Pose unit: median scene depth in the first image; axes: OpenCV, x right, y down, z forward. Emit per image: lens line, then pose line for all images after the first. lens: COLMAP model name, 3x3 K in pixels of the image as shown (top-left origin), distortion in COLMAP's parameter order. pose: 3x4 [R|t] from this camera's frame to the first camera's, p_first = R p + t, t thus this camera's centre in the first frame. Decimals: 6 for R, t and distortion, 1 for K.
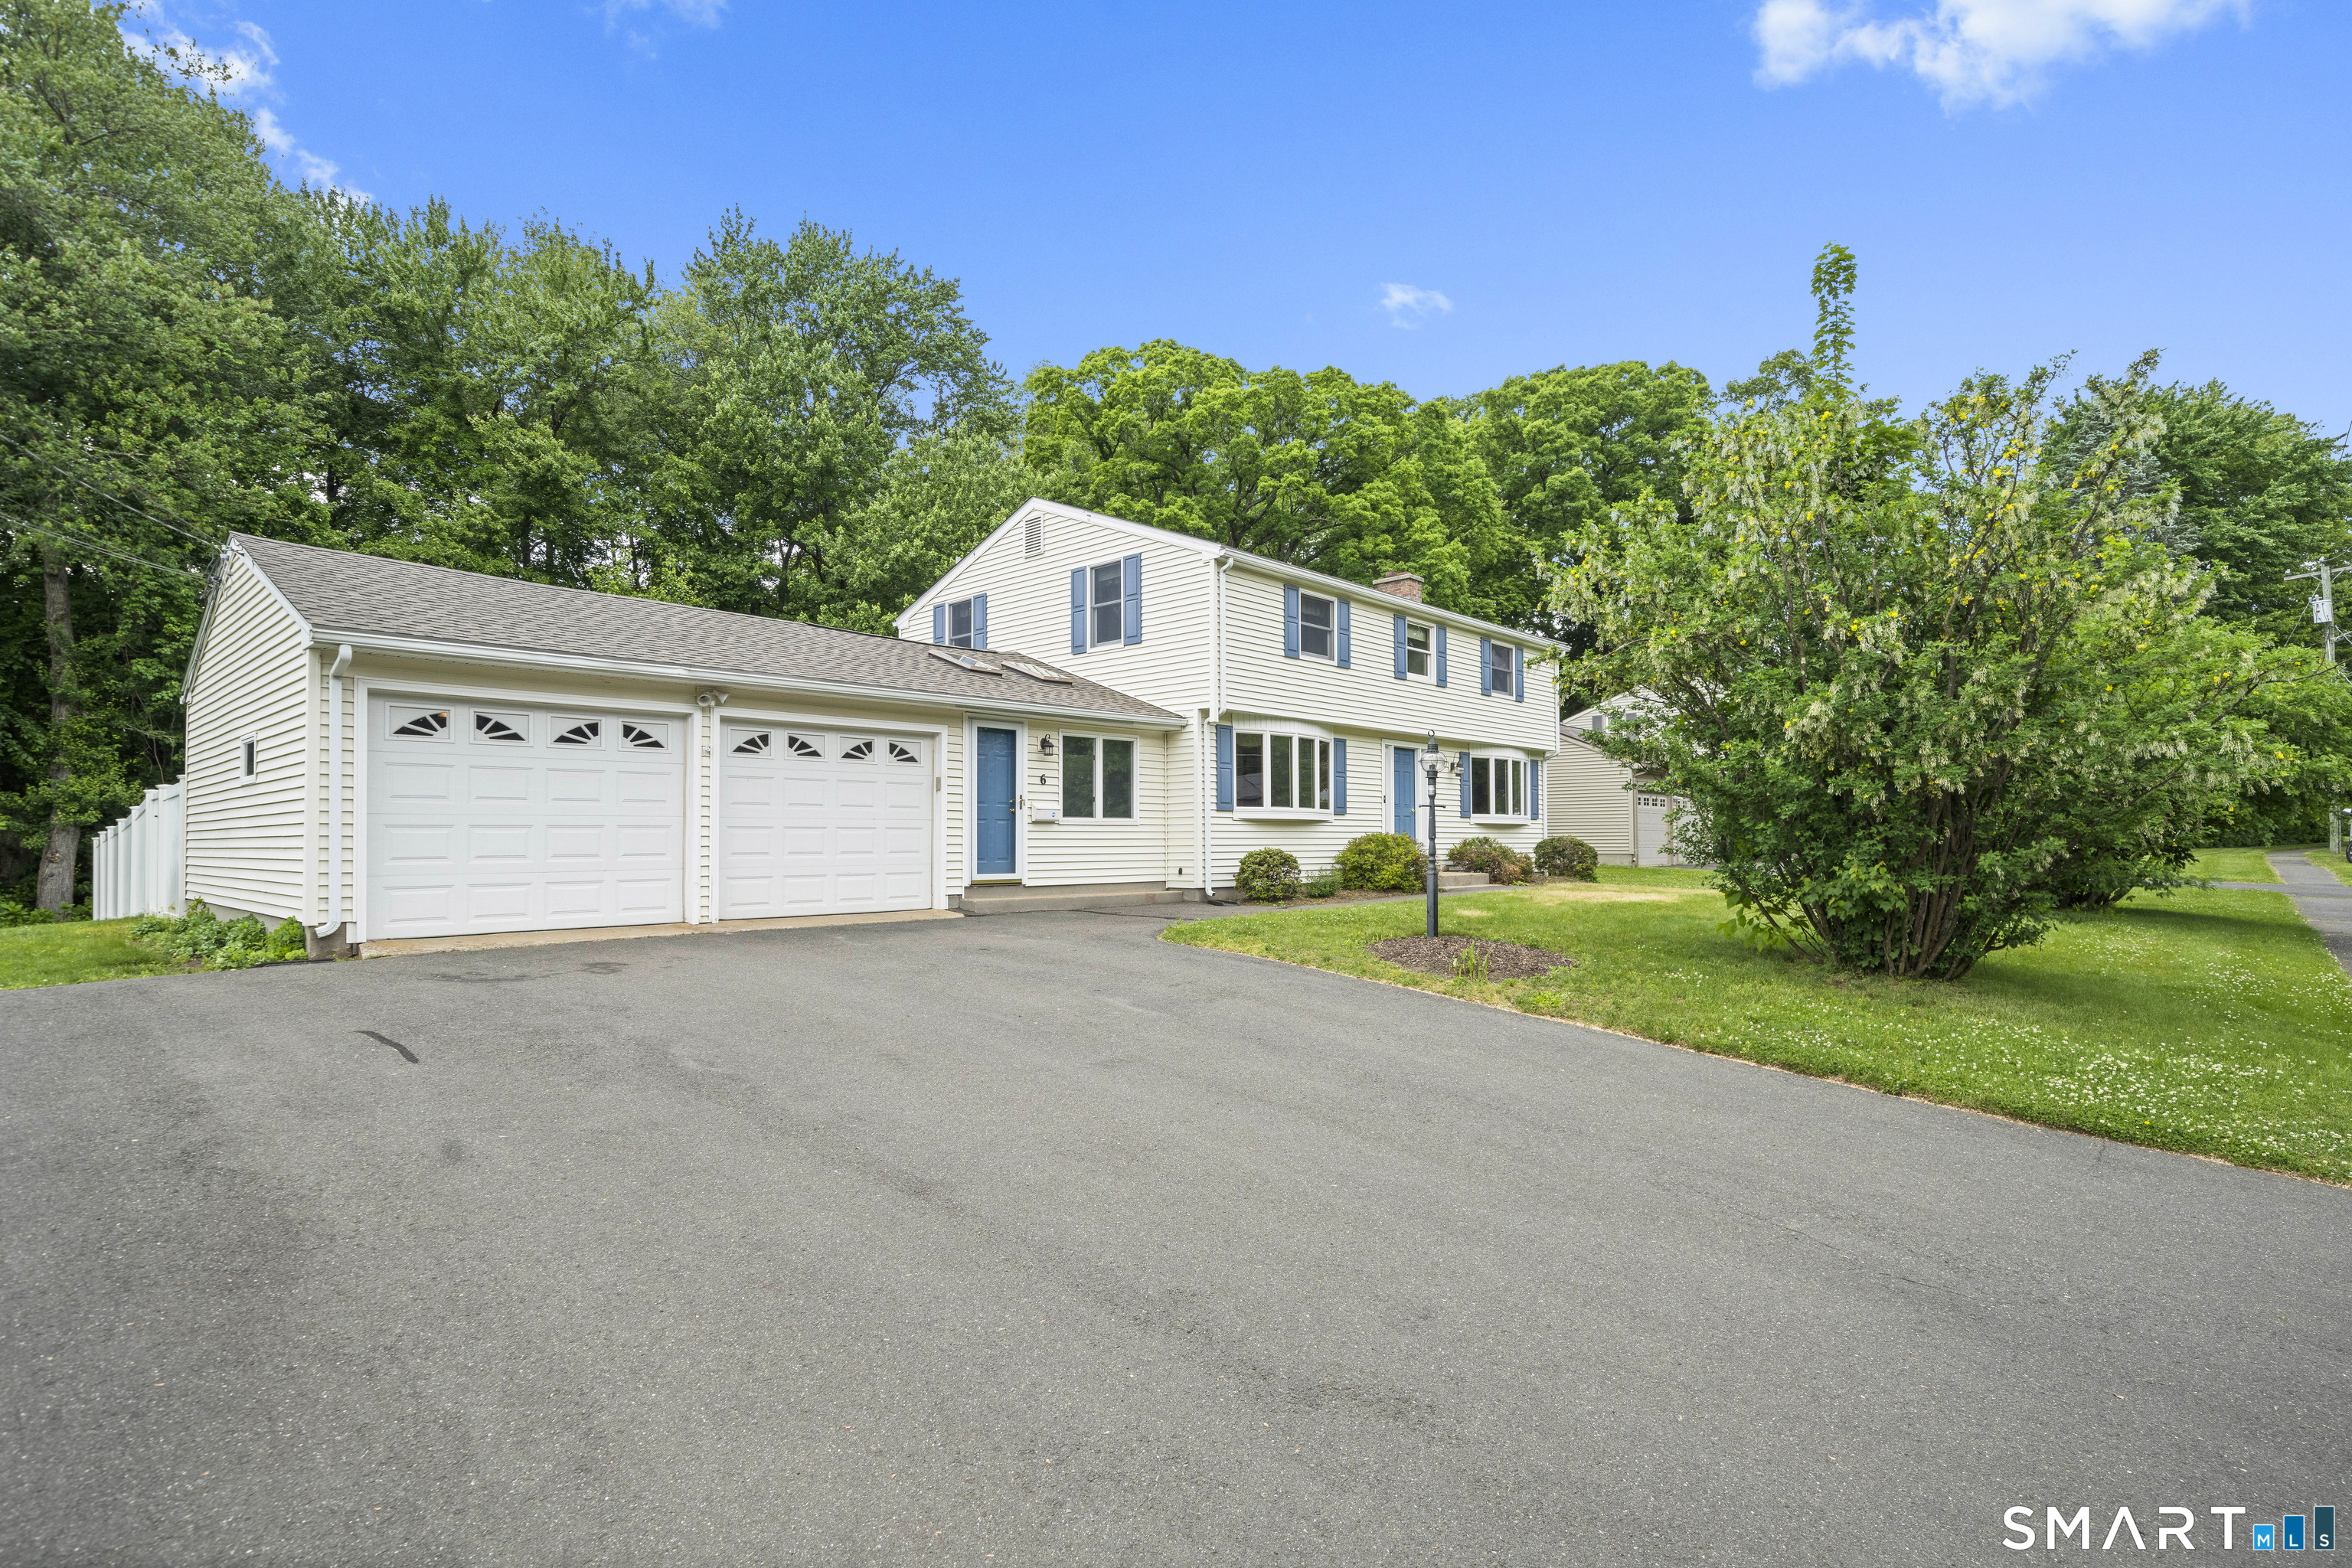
lens RADIAL K [[1126.5, 0, 1169.9], [0, 1126.5, 804.4], [0, 0, 1]] dist [0.000285, -0.000032]
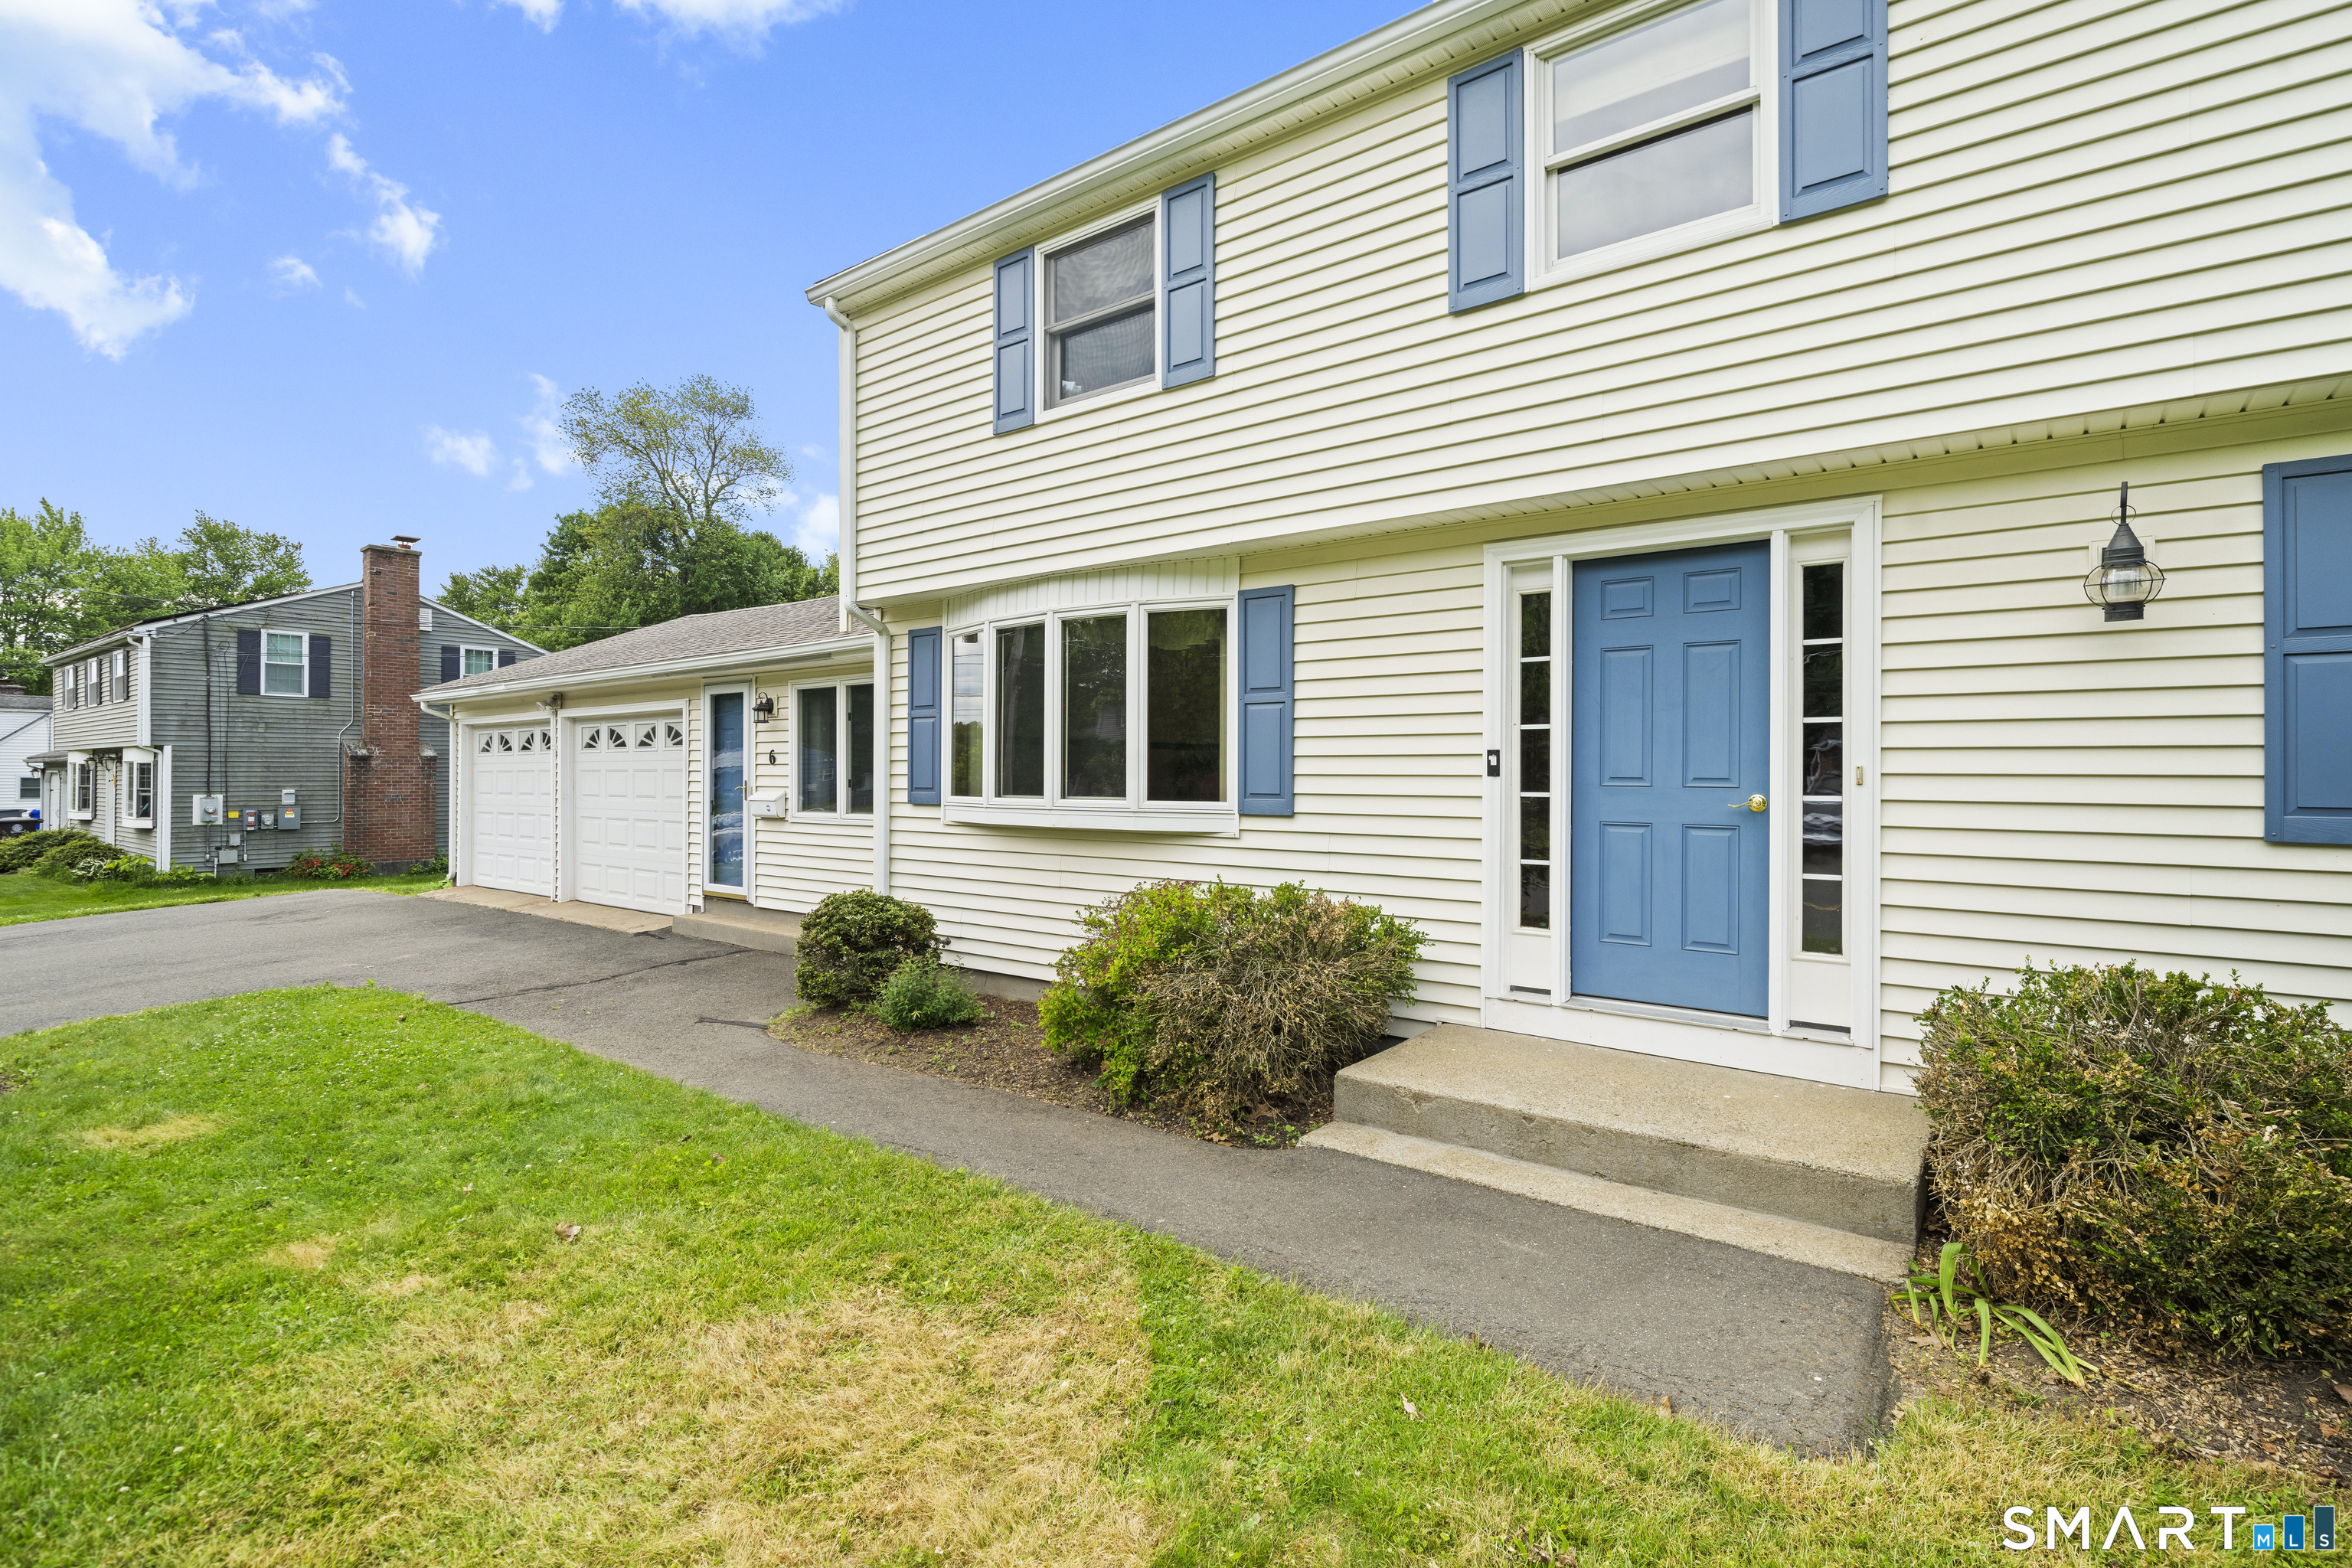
lens RADIAL K [[1126.5, 0, 1169.9], [0, 1126.5, 804.4], [0, 0, 1]] dist [0.000285, -0.000032]
pose [[0.091344, 0.007535, -0.995791, 0.604851], [0.009873, 0.999915, 0.008472, 0.003329], [0.995770, -0.010605, 0.091262, 1.179038]]
